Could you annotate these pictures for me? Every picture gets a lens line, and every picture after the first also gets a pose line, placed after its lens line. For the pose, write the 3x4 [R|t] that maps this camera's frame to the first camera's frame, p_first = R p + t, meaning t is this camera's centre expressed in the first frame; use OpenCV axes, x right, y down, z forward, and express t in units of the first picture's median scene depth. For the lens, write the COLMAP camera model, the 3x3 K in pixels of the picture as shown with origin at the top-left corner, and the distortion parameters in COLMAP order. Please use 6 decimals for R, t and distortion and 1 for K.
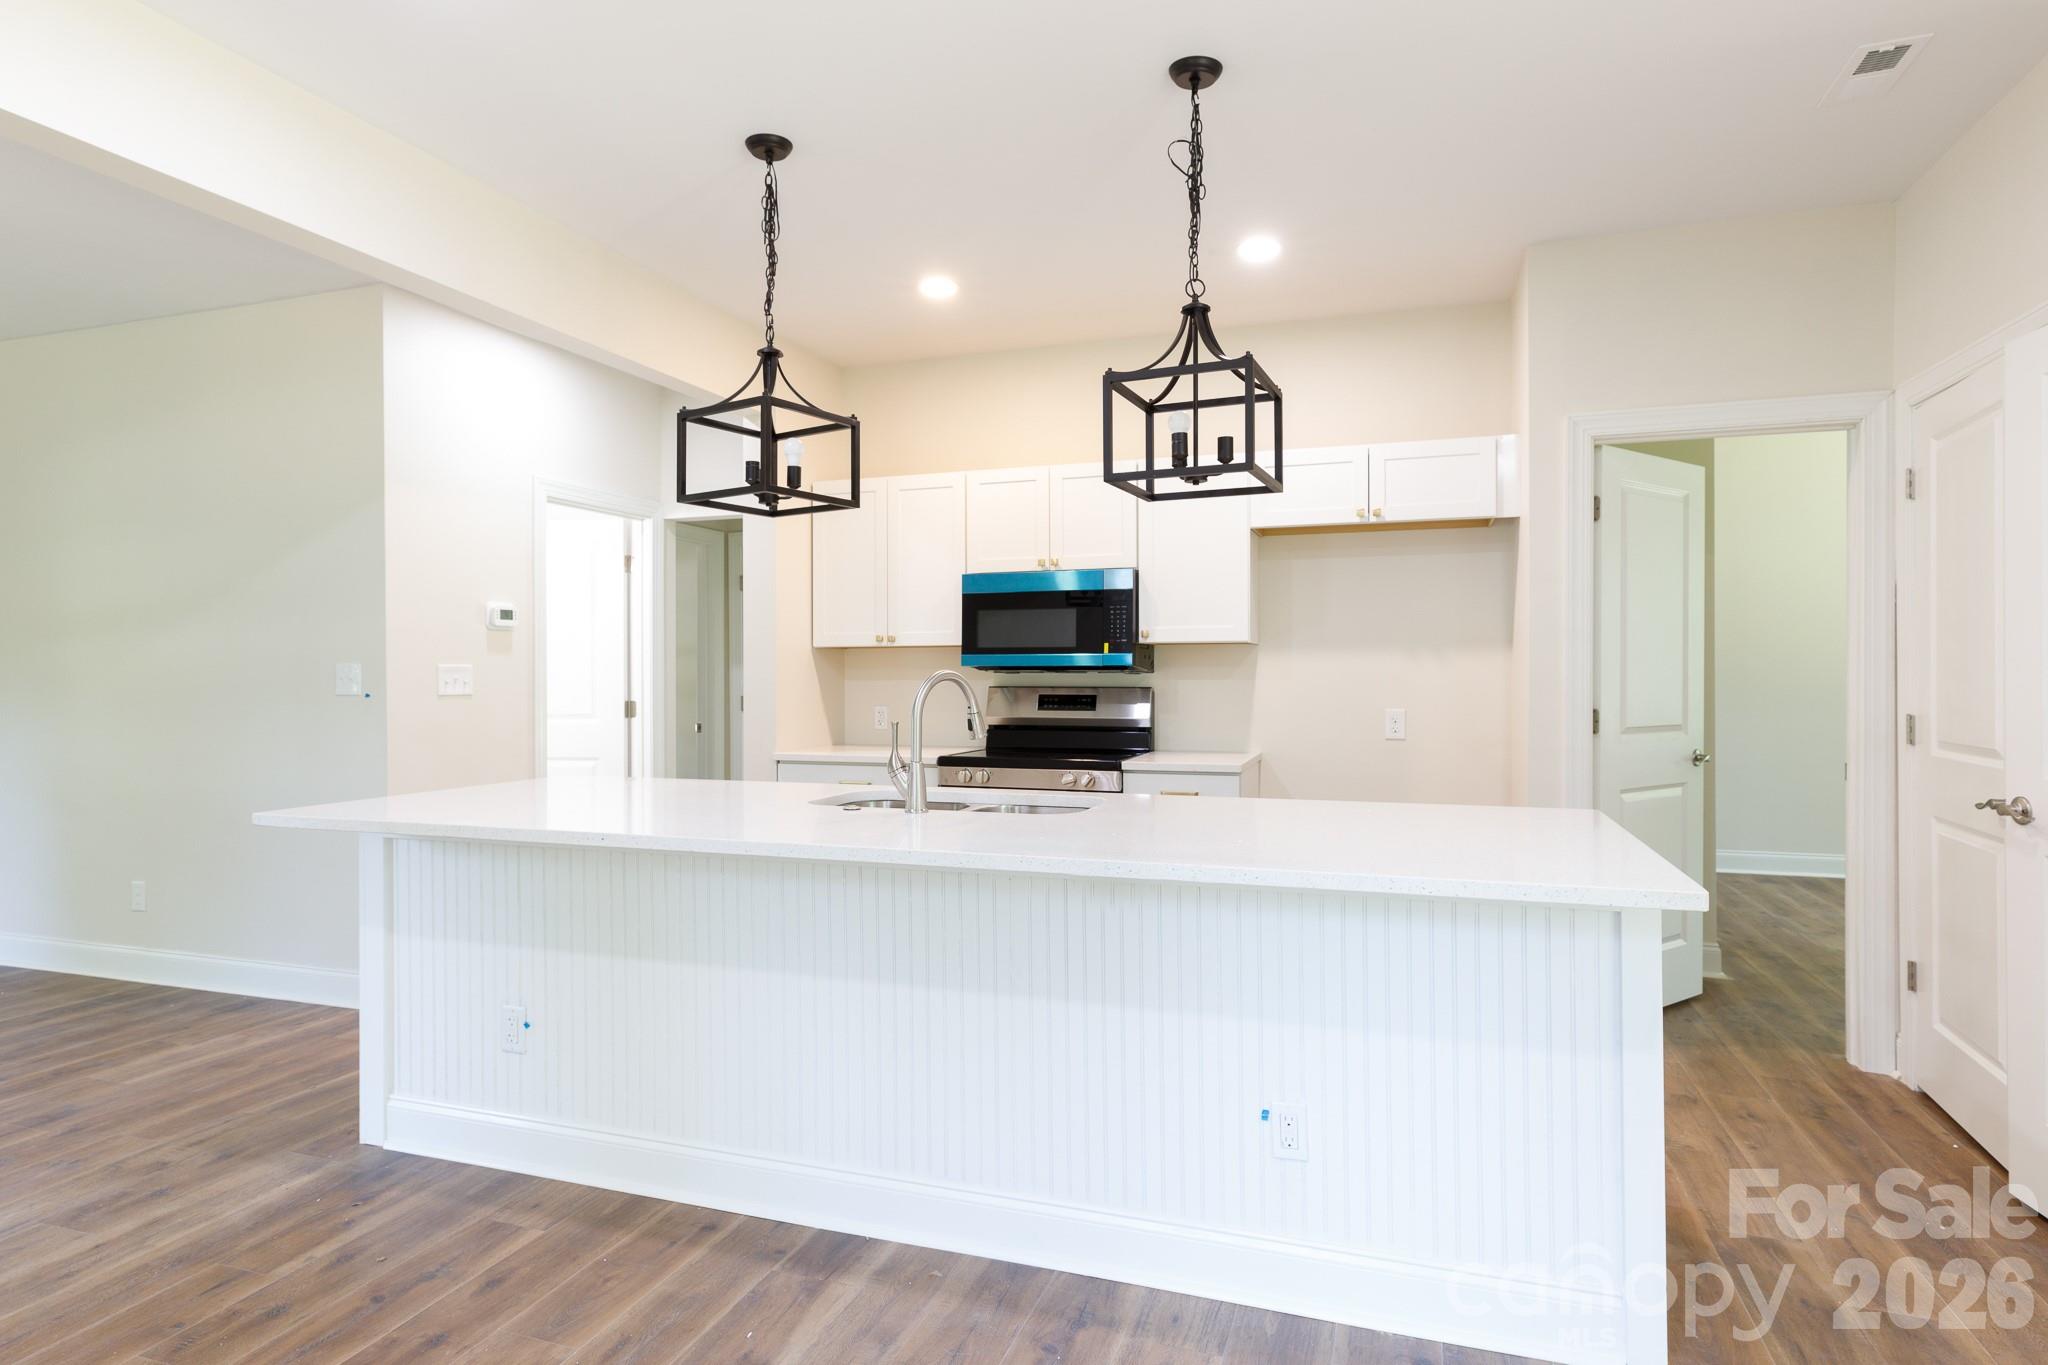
lens RADIAL K [[1119.7, 0, 1022.0], [0, 1119.7, 672.2], [0, 0, 1]] dist [0.002547, 0.002146]
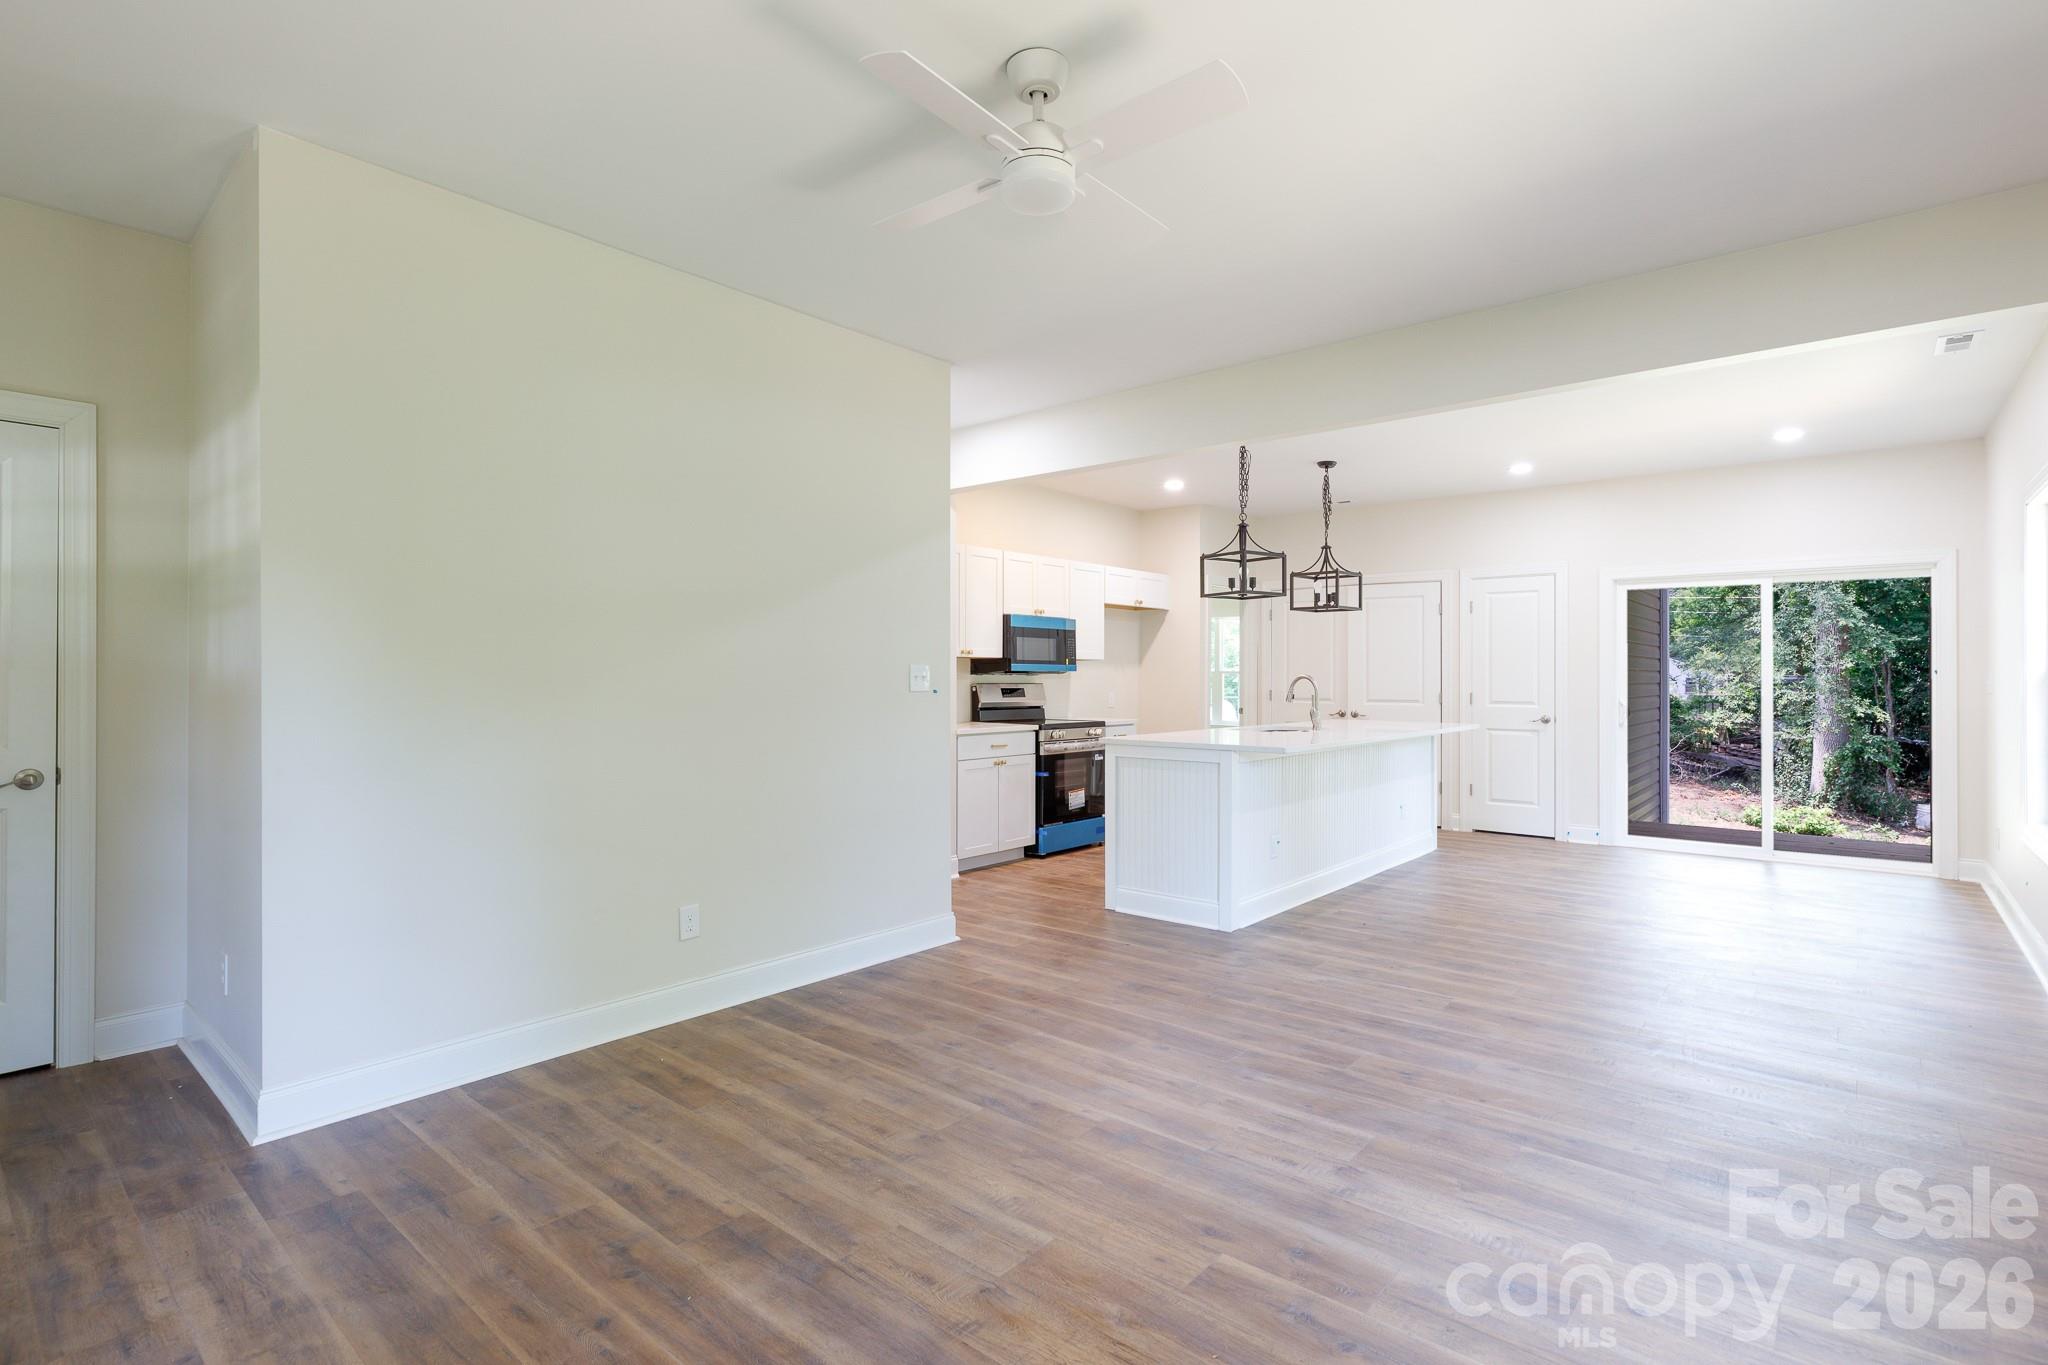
lens RADIAL K [[977.3, 0, 1025.0], [0, 977.3, 671.6], [0, 0, 1]] dist [-0.001278, 0.000130]
pose [[0.365022, 0.006542, 0.930976, -2.109110], [-0.004935, 0.999975, -0.005092, 0.005265], [-0.930986, -0.002736, 0.365045, 0.702710]]
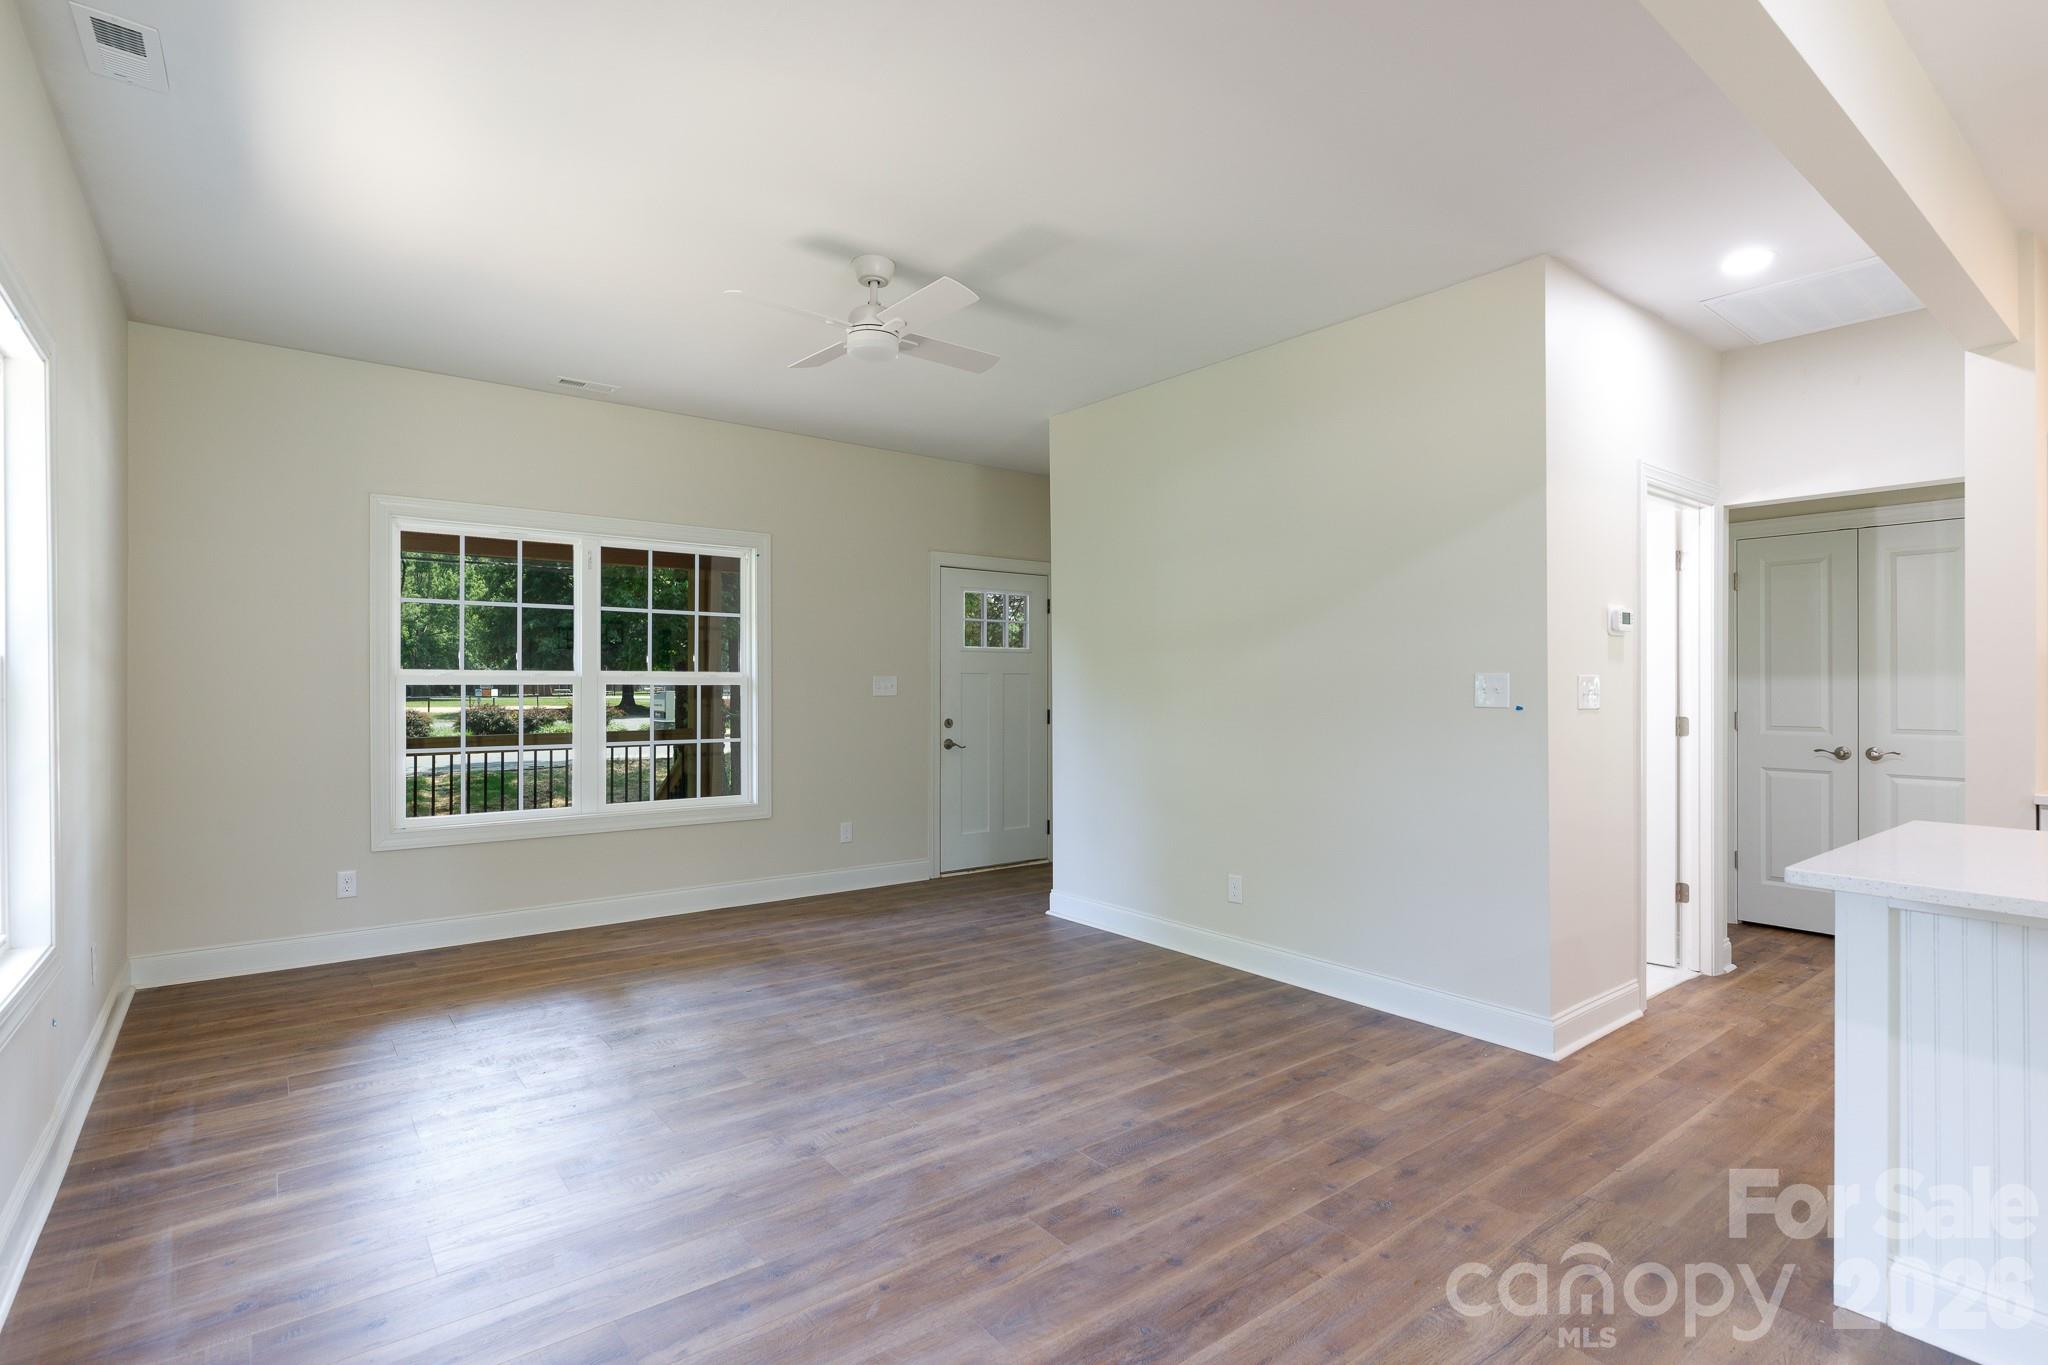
lens RADIAL K [[982.0, 0, 1024.0], [0, 982.0, 682.5], [0, 0, 1]] dist [0.000666, 0.000444]
pose [[0.839683, 0.002613, -0.543071, -0.662995], [-0.003260, 0.999995, -0.000229, 0.001494], [0.543068, 0.001962, 0.839687, 0.139385]]
